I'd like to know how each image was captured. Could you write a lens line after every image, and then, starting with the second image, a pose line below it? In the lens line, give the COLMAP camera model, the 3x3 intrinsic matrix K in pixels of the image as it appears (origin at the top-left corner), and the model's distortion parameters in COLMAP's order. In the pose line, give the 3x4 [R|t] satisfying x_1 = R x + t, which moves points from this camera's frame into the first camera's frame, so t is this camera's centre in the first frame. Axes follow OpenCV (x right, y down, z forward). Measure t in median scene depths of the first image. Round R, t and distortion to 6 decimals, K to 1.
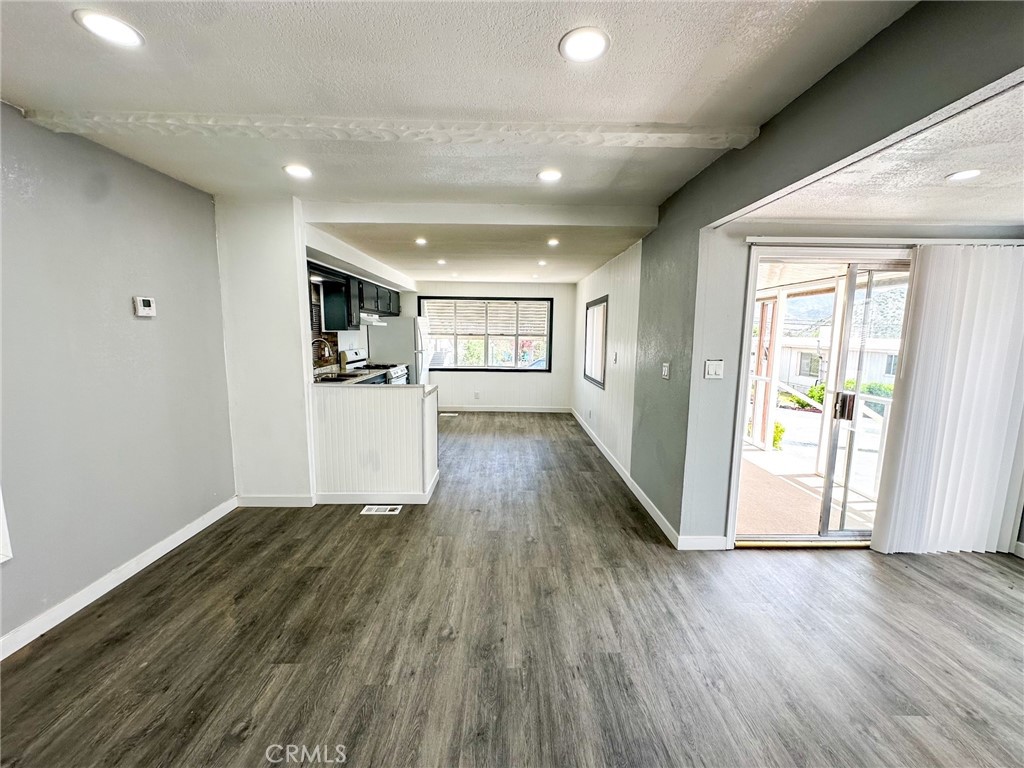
lens RADIAL K [[408.7, 0, 514.1], [0, 408.7, 382.8], [0, 0, 1]] dist [-0.003762, 0.001028]
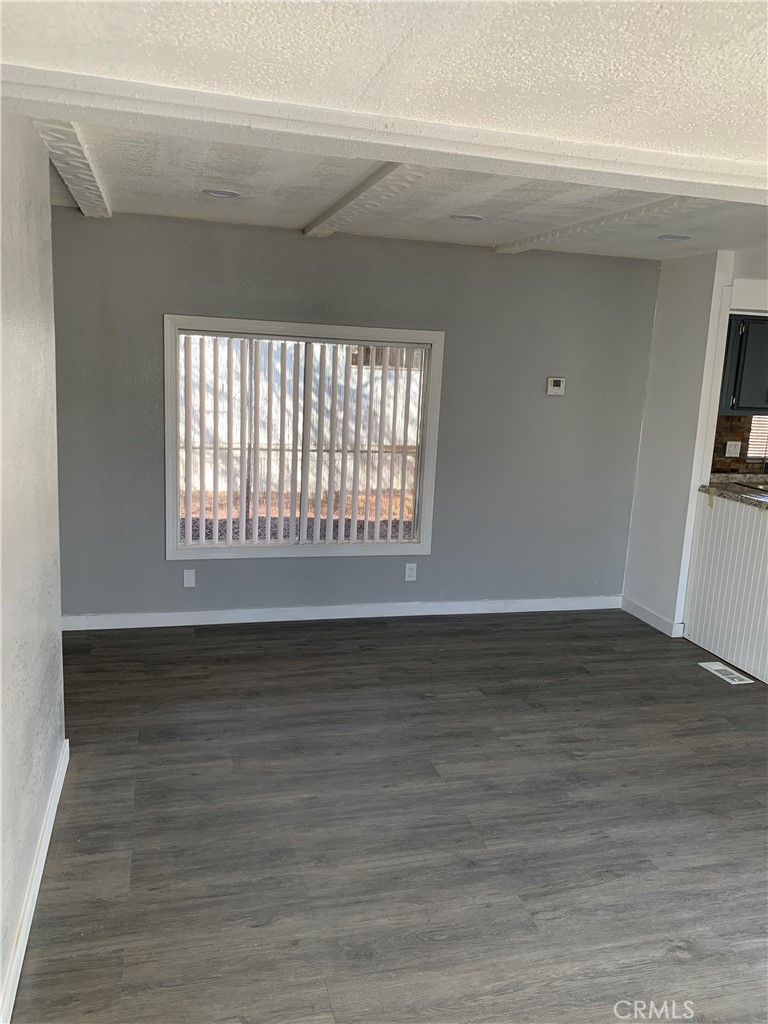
lens RADIAL K [[786.9, 0, 380.8], [0, 786.9, 513.1], [0, 0, 1]] dist [0.033542, -0.036527]
pose [[0.244046, 0.188341, -0.951299, 0.961609], [-0.166671, 0.974509, 0.150179, -0.084659], [0.955334, 0.121903, 0.269216, 0.013788]]
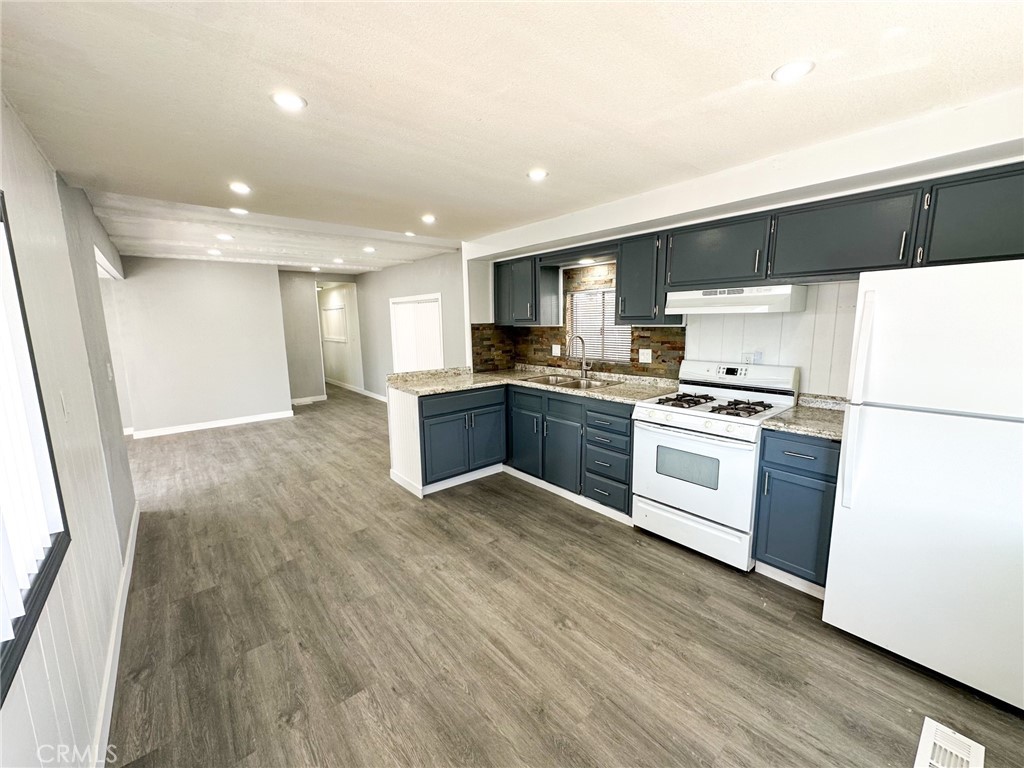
lens RADIAL K [[408.7, 0, 512.4], [0, 408.7, 382.6], [0, 0, 1]] dist [-0.003762, 0.001028]
pose [[-0.772783, 0.094262, -0.627631, 0.270502], [-0.075022, 0.968409, 0.237815, -0.323207], [0.630221, 0.230865, -0.741298, 2.492101]]
